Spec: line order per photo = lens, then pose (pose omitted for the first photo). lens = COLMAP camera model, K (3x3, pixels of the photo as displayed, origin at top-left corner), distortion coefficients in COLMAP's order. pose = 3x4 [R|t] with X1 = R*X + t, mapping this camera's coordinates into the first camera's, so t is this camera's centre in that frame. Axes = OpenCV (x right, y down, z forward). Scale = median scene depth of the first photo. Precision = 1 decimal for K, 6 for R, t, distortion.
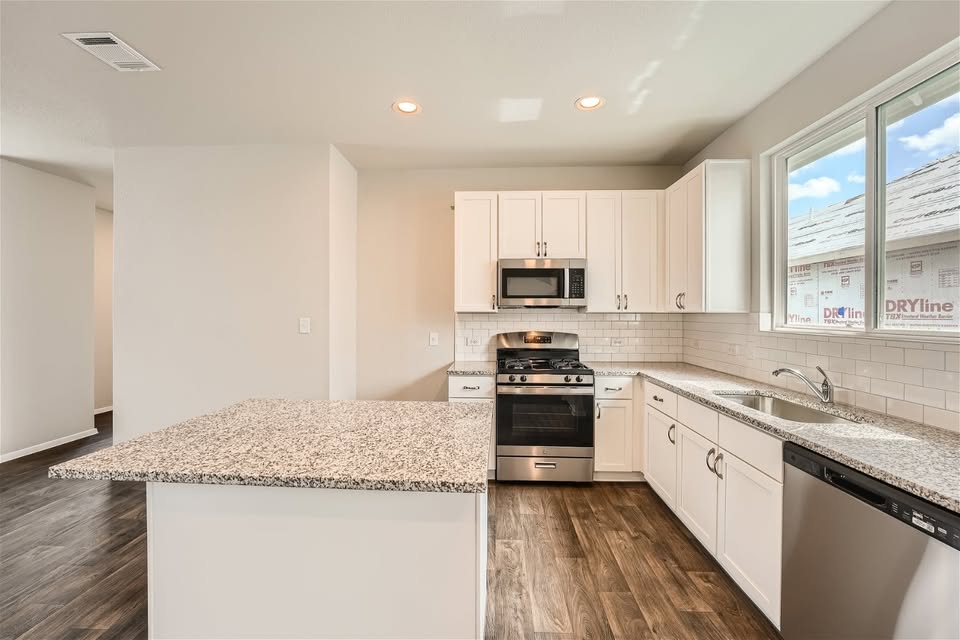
lens RADIAL K [[391.9, 0, 478.9], [0, 391.9, 315.6], [0, 0, 1]] dist [-0.019244, -0.000147]
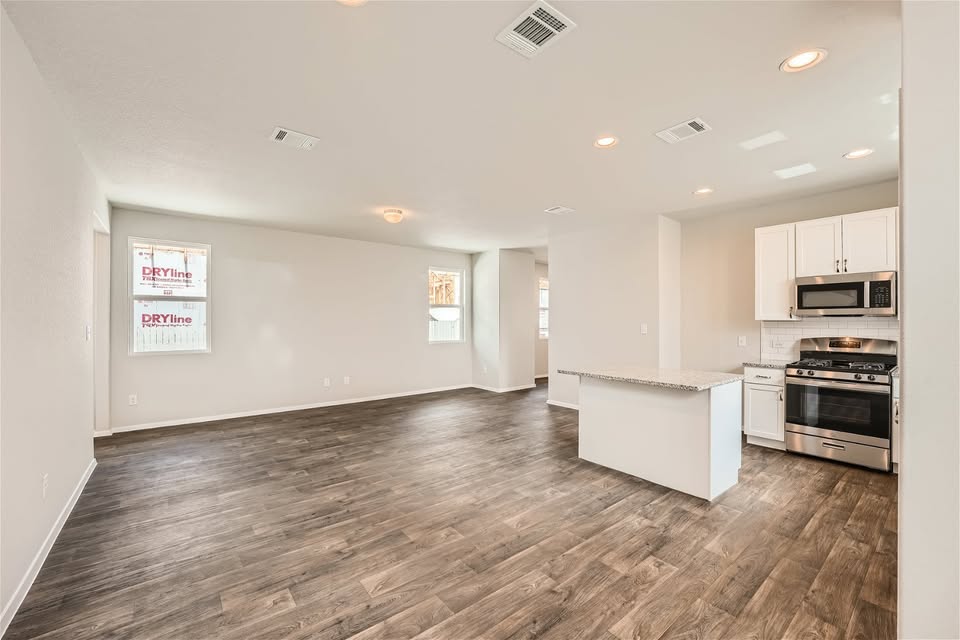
lens RADIAL K [[391.9, 0, 478.9], [0, 391.9, 315.6], [0, 0, 1]] dist [-0.019244, -0.000147]
pose [[0.655707, -0.012074, -0.754919, 0.324304], [-0.003192, 0.999819, -0.018763, 0.002346], [0.755009, 0.014713, 0.655549, -0.573197]]
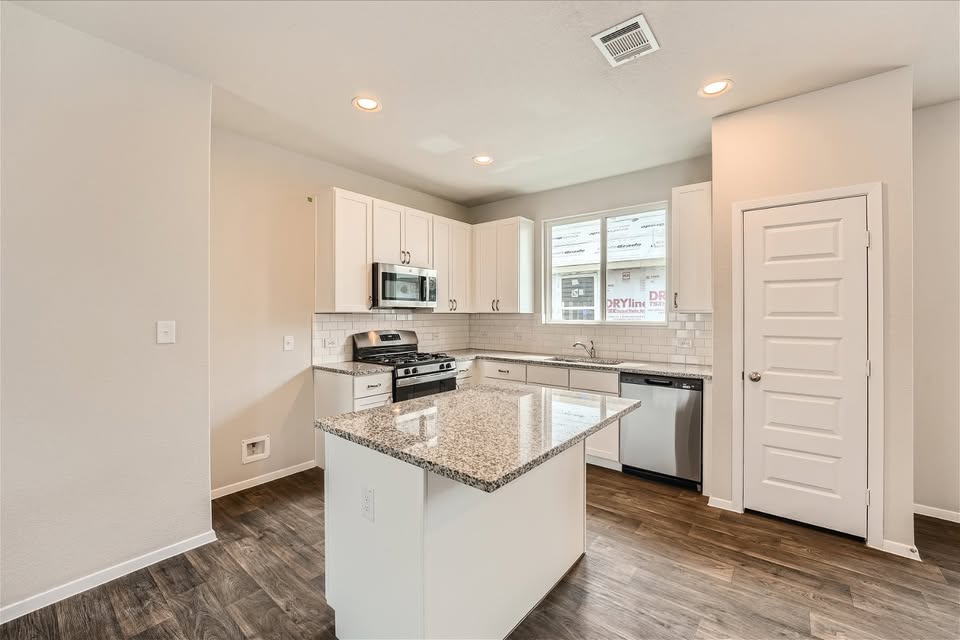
lens RADIAL K [[391.9, 0, 478.9], [0, 391.9, 315.6], [0, 0, 1]] dist [-0.019244, -0.000147]
pose [[0.599552, -0.005872, 0.800314, -0.636933], [0.006624, 0.999975, 0.002374, -0.001540], [-0.800308, 0.003878, 0.599576, 0.148381]]
